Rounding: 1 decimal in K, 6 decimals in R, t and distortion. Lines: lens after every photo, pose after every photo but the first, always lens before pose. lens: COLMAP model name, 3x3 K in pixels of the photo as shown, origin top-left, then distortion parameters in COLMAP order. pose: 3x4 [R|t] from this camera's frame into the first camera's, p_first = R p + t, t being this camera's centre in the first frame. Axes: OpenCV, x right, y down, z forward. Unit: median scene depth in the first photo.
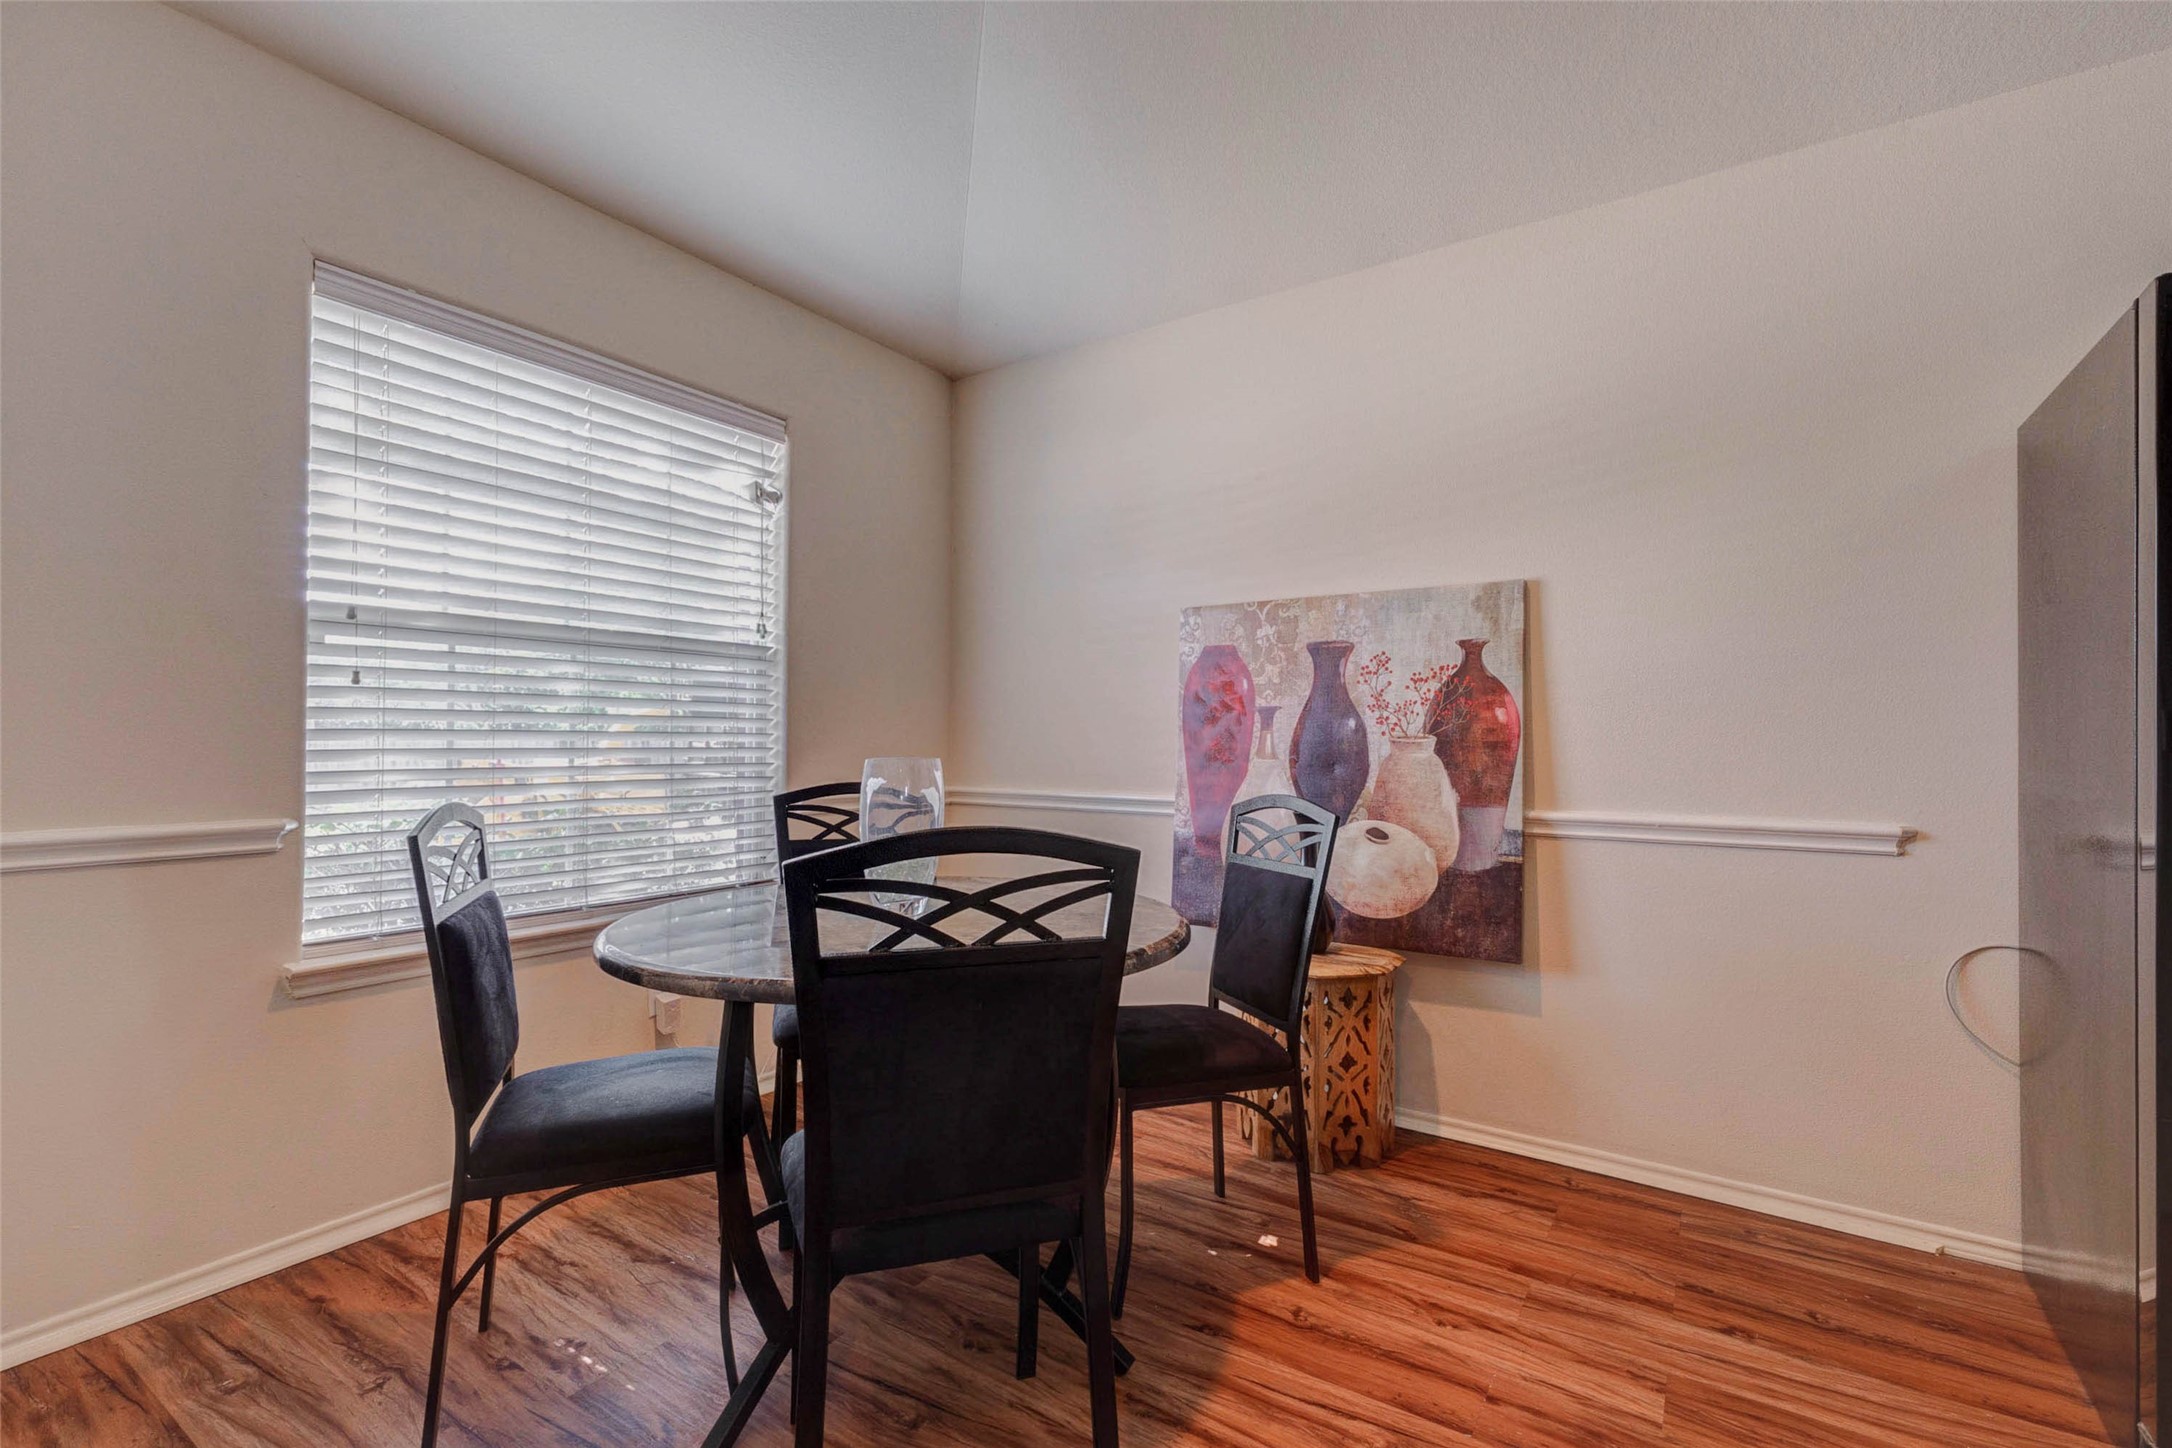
lens RADIAL K [[943.9, 0, 1090.7], [0, 943.9, 725.9], [0, 0, 1]] dist [0.018119, -0.007011]
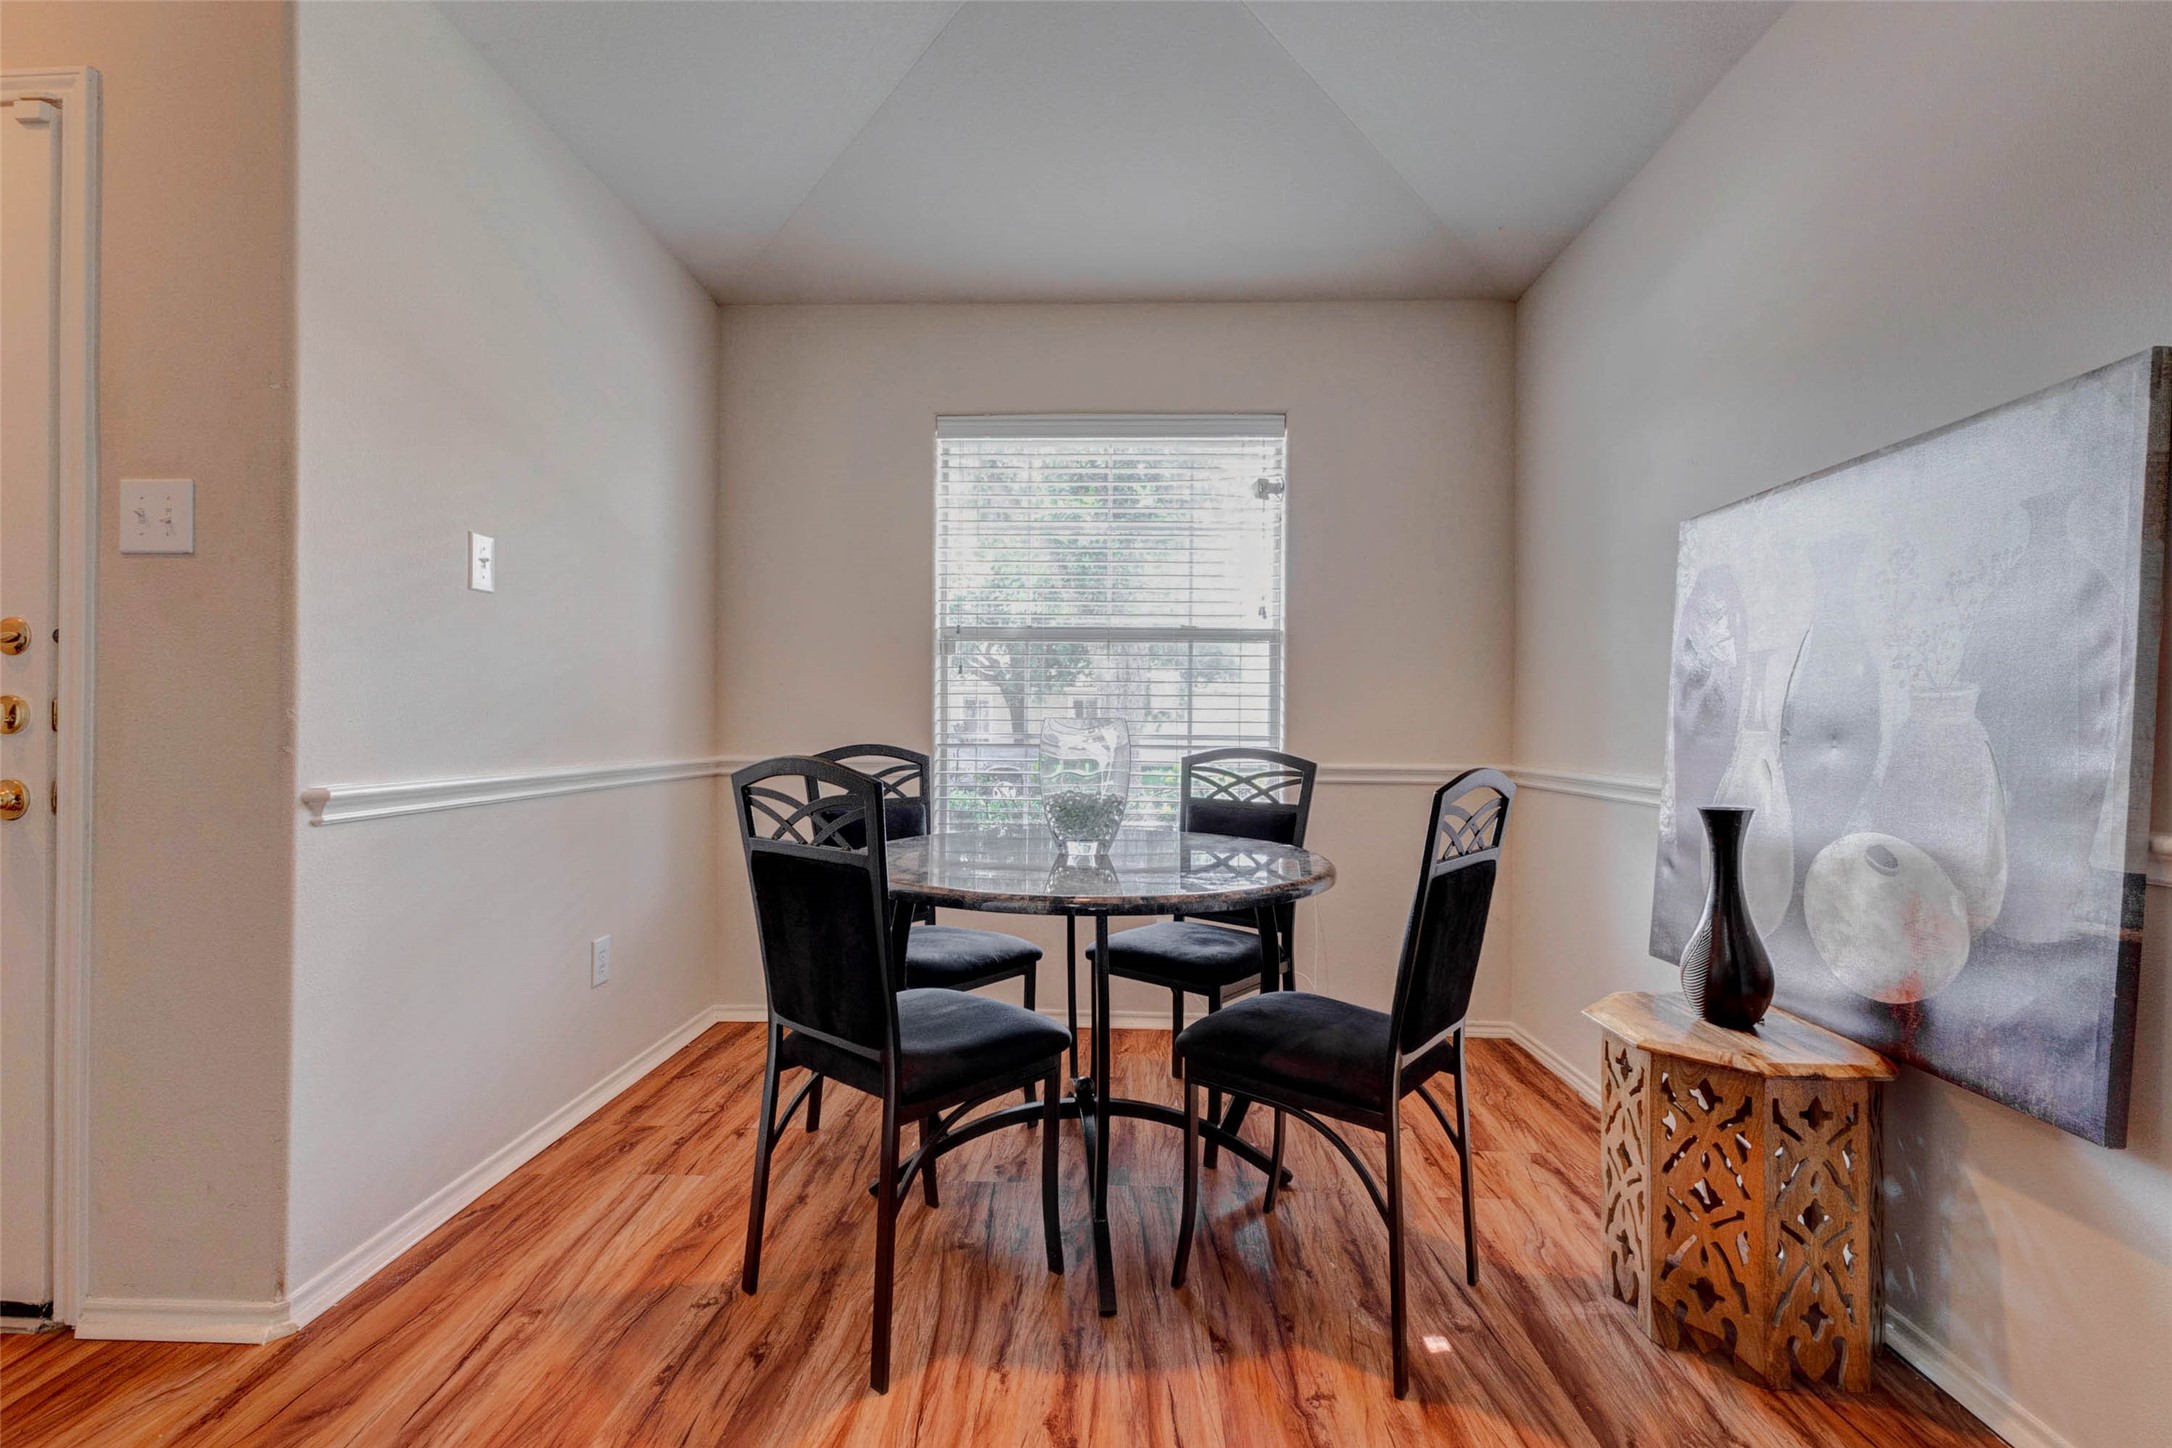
lens RADIAL K [[943.9, 0, 1090.7], [0, 943.9, 724.7], [0, 0, 1]] dist [0.018119, -0.007011]
pose [[0.531327, -0.000809, -0.847167, 0.555478], [0.003297, 0.999994, 0.001112, 0.031722], [0.847161, -0.003384, 0.531326, 0.283421]]
